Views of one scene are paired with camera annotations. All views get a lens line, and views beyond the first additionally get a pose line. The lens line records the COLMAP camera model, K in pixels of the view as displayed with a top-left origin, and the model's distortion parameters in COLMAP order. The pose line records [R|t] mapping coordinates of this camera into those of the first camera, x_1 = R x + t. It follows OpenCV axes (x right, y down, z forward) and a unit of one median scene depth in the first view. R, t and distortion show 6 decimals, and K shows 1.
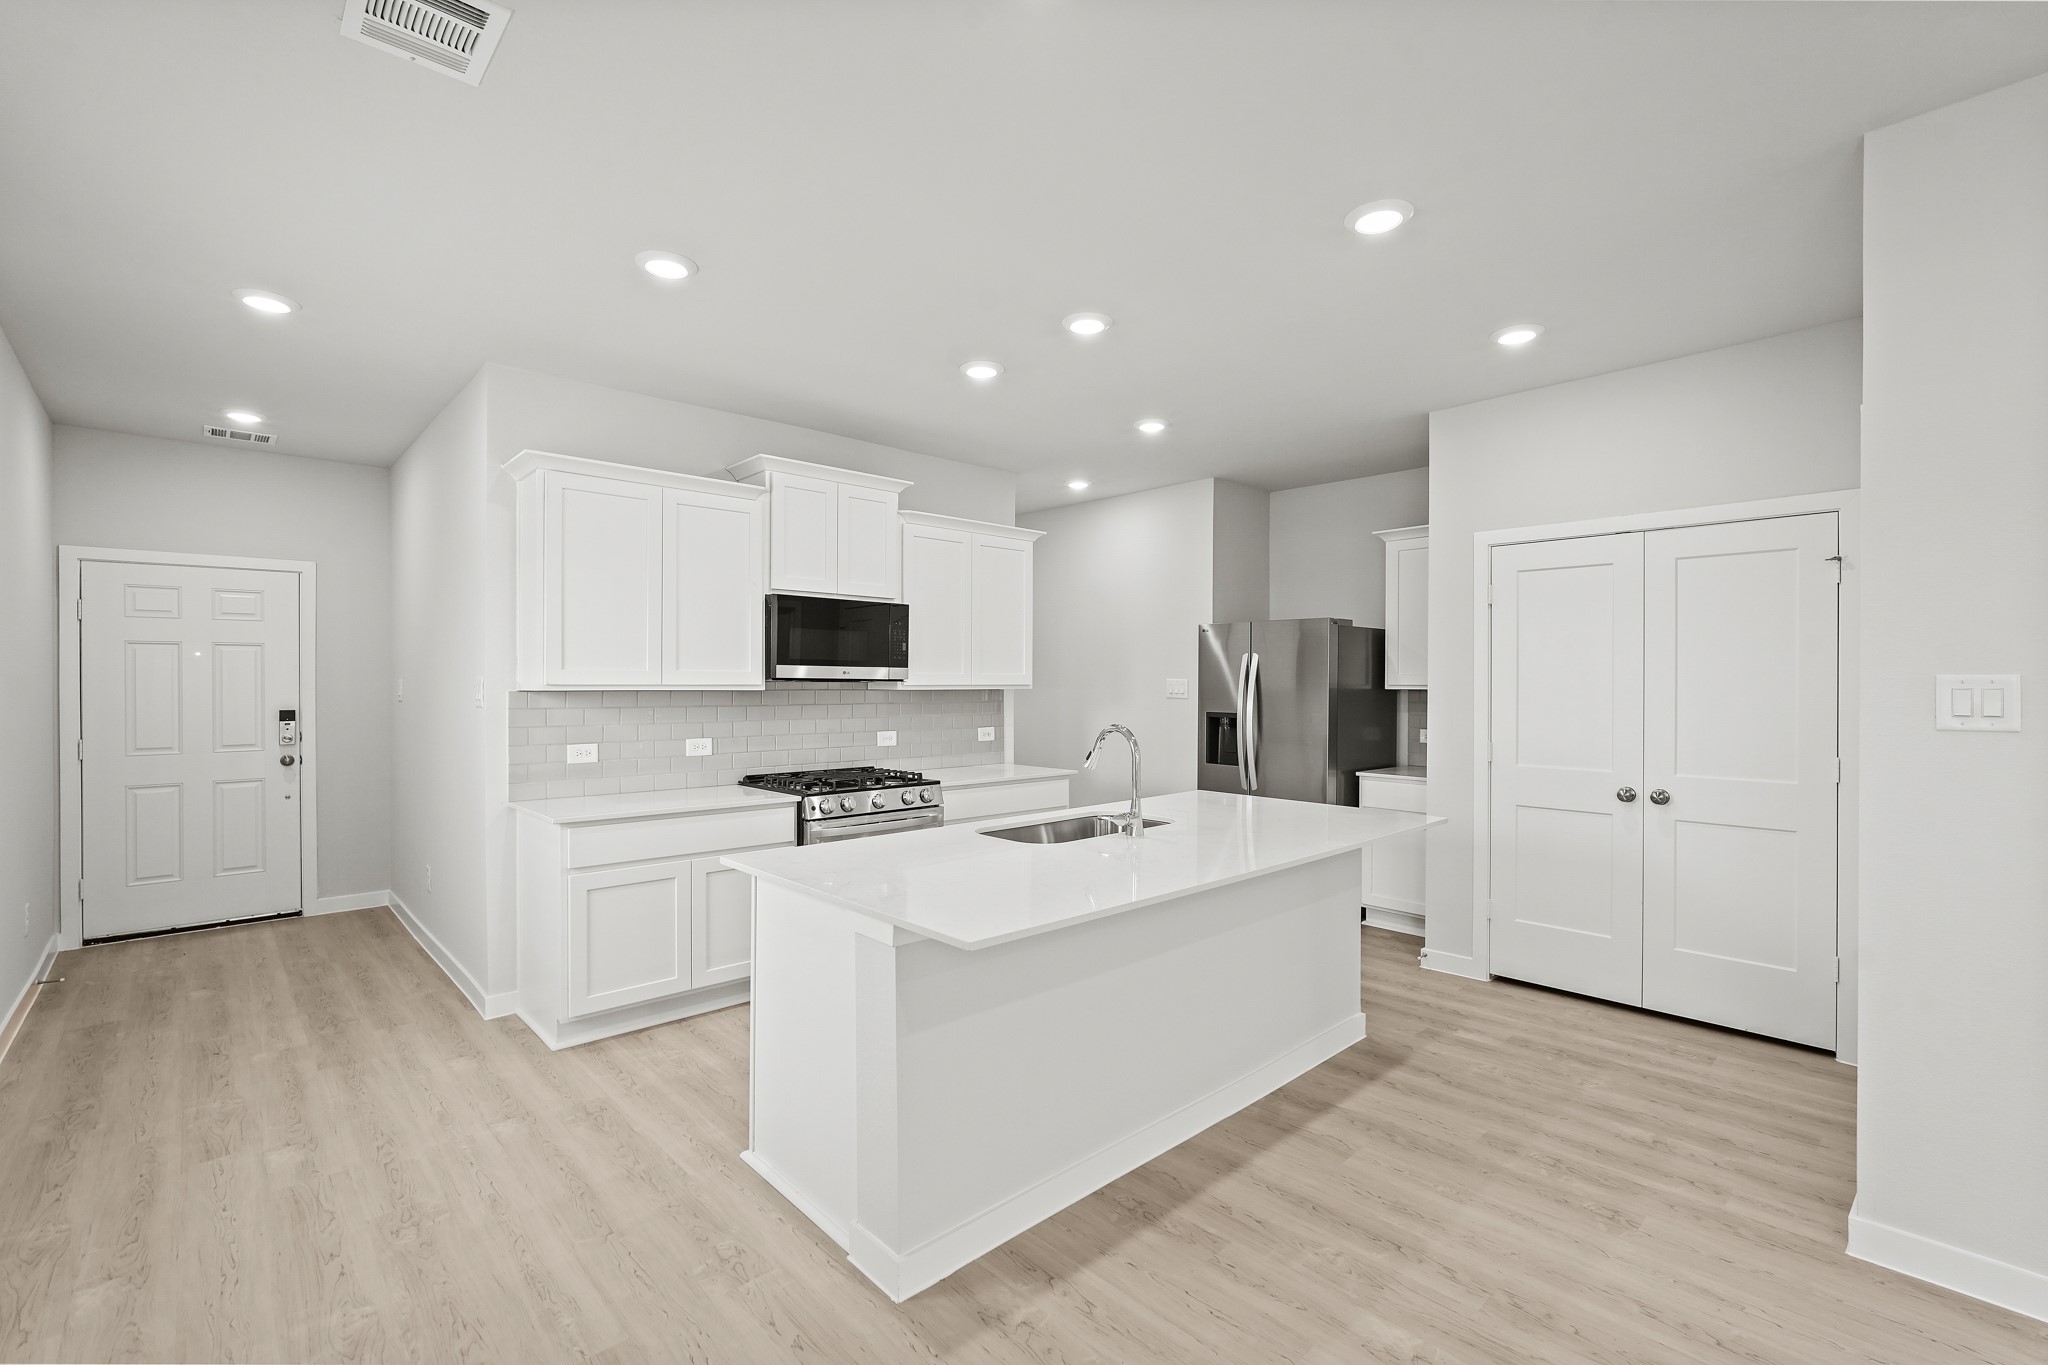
lens RADIAL K [[901.0, 0, 1026.7], [0, 901.0, 677.7], [0, 0, 1]] dist [-0.012925, 0.004821]
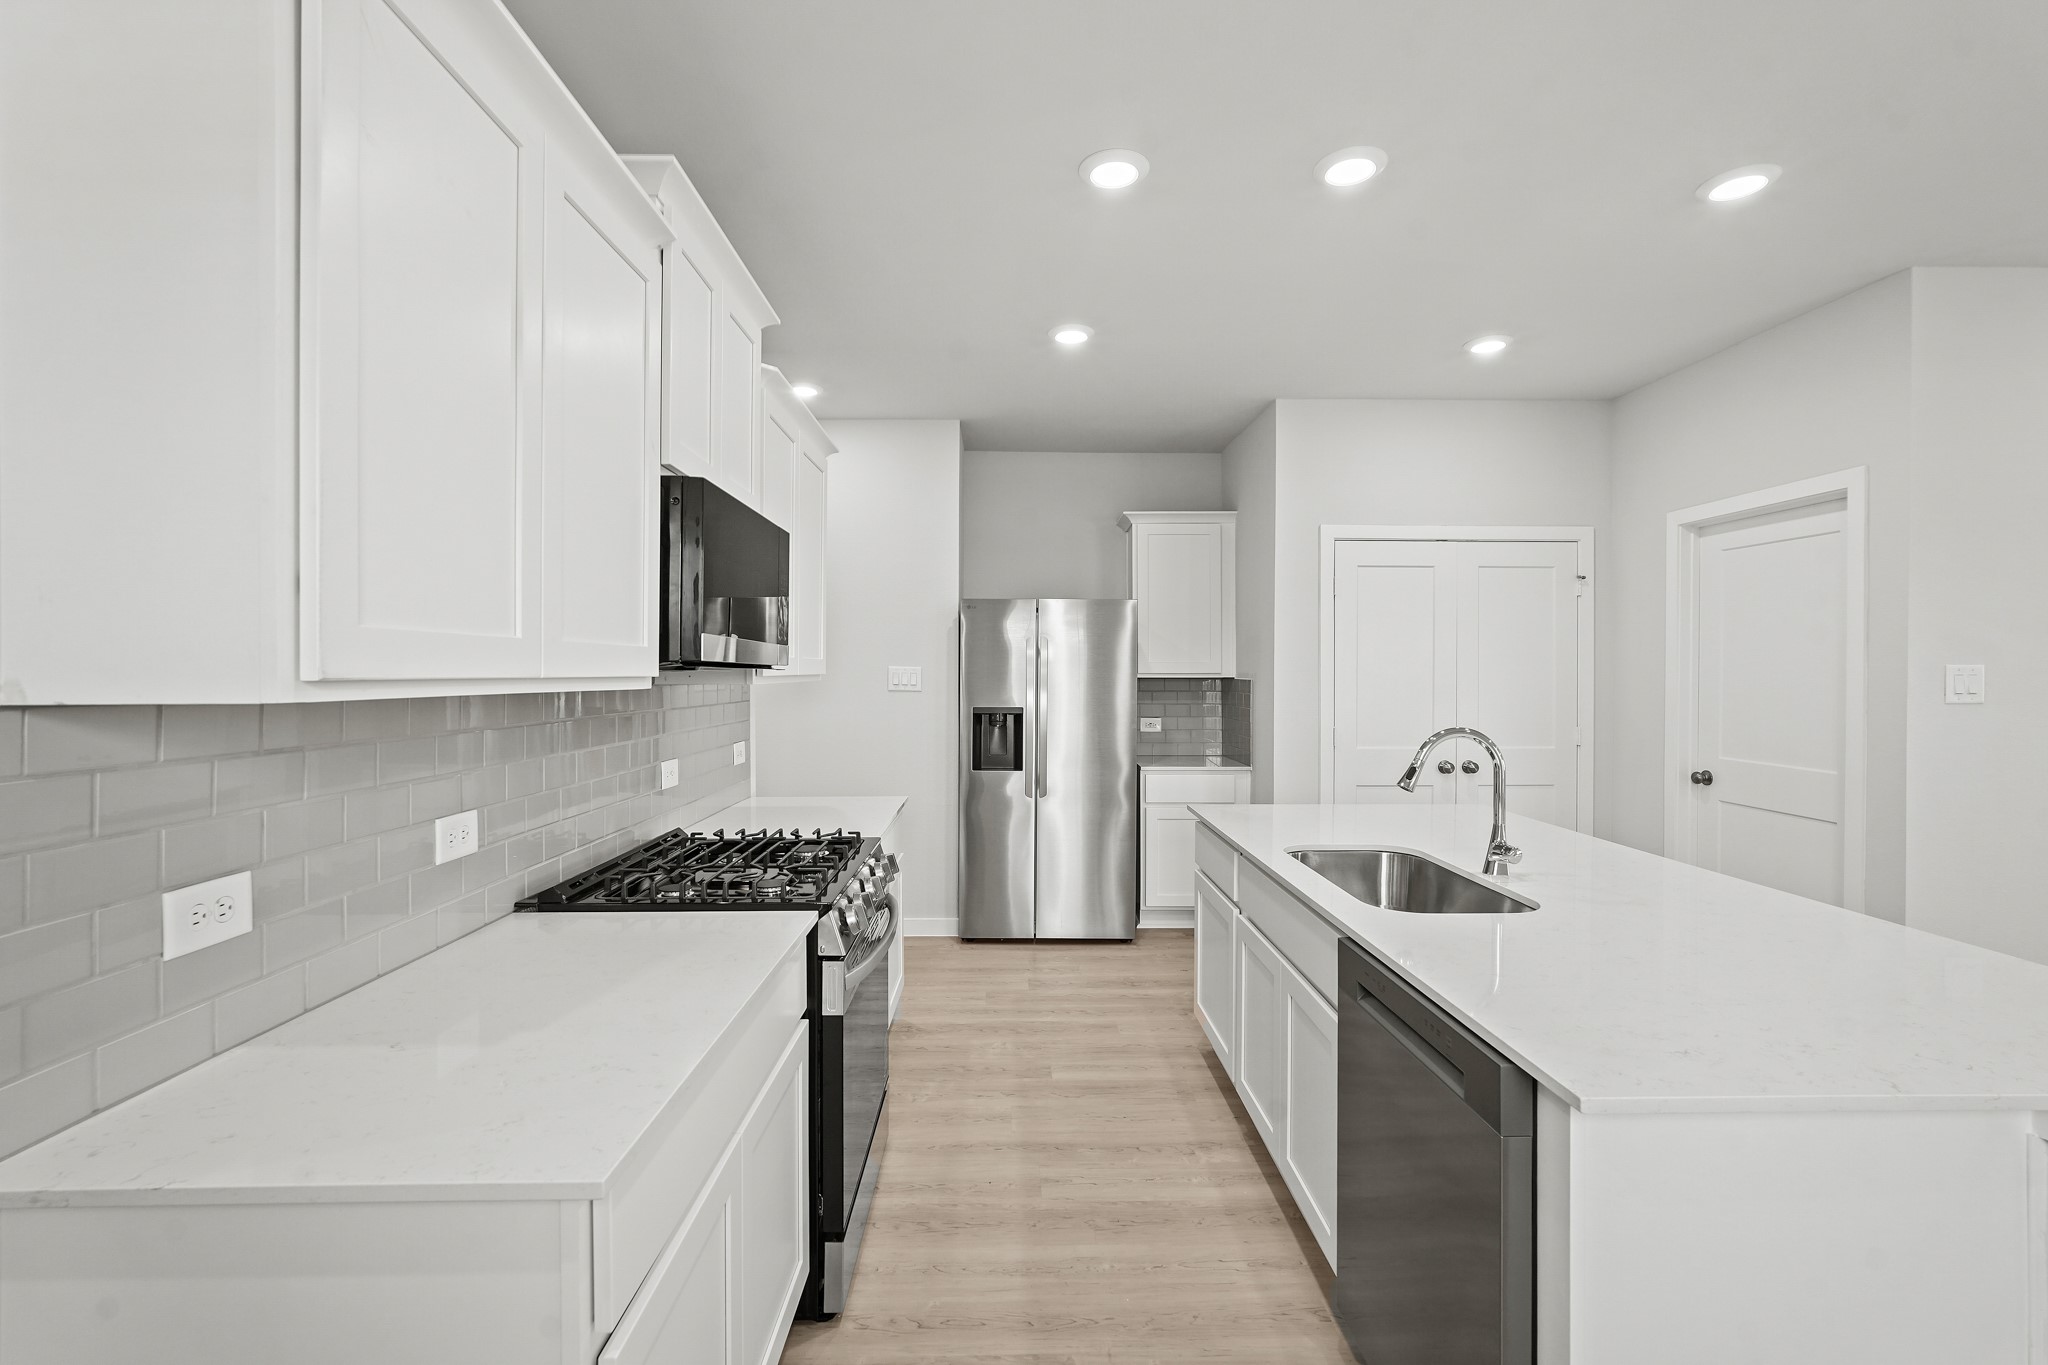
lens RADIAL K [[901.0, 0, 1032.9], [0, 901.0, 675.4], [0, 0, 1]] dist [-0.012925, 0.004821]
pose [[0.666019, -0.003405, 0.745927, -0.567216], [-0.003540, 0.999964, 0.007725, 0.004370], [-0.745927, -0.007786, 0.665982, 0.650083]]
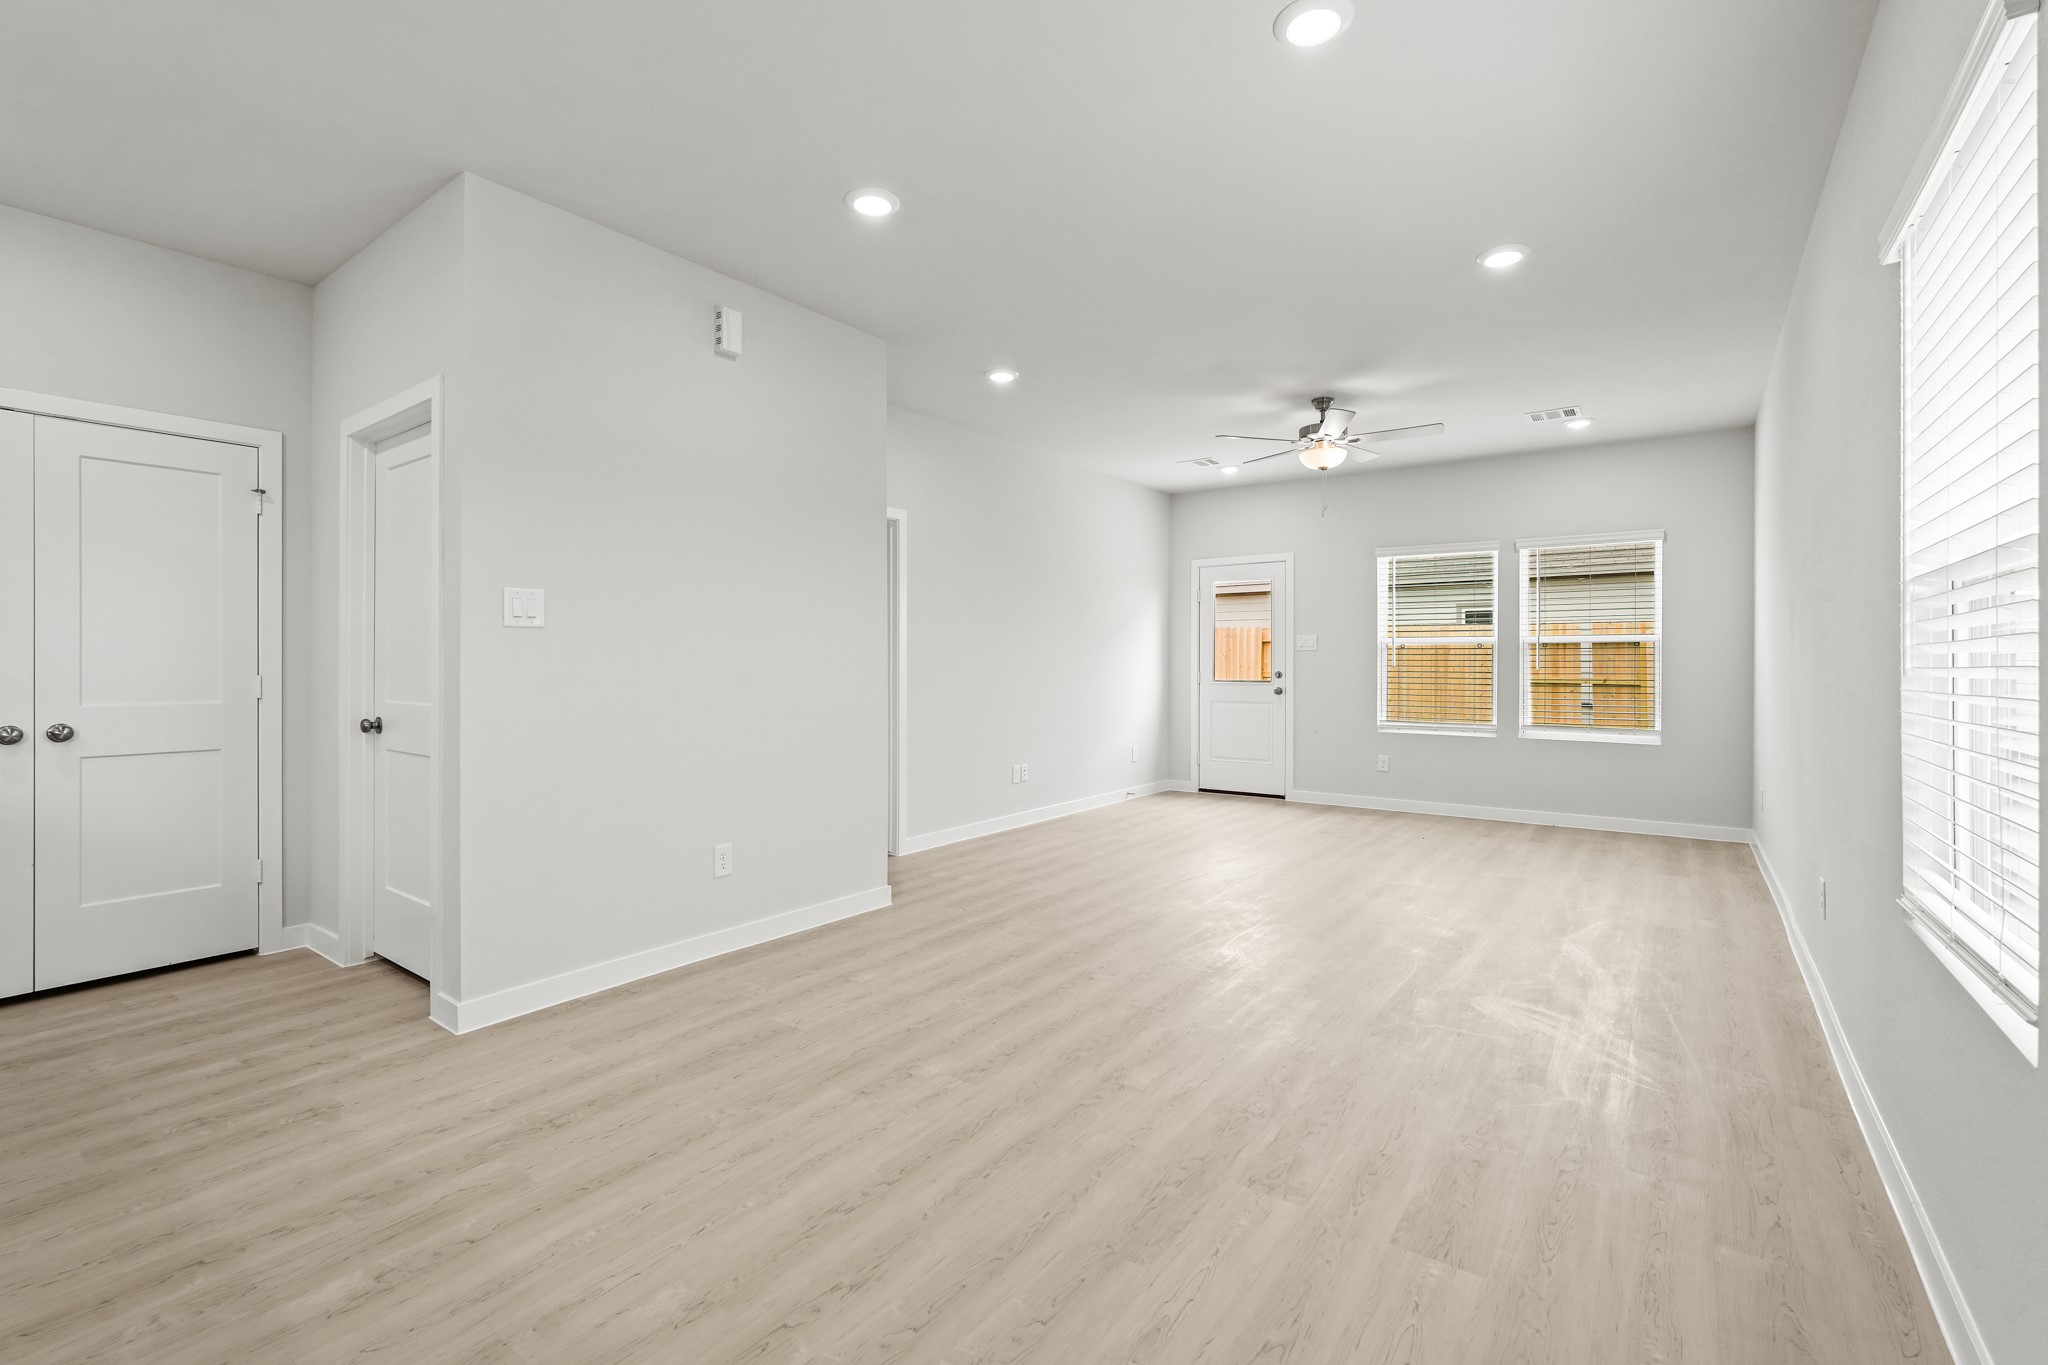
lens RADIAL K [[901.0, 0, 1030.4], [0, 901.0, 675.2], [0, 0, 1]] dist [-0.012925, 0.004821]
pose [[-0.194407, -0.012557, 0.980841, -0.296683], [-0.003664, 0.999920, 0.012075, 0.065408], [-0.980914, -0.001246, -0.194437, 0.265732]]
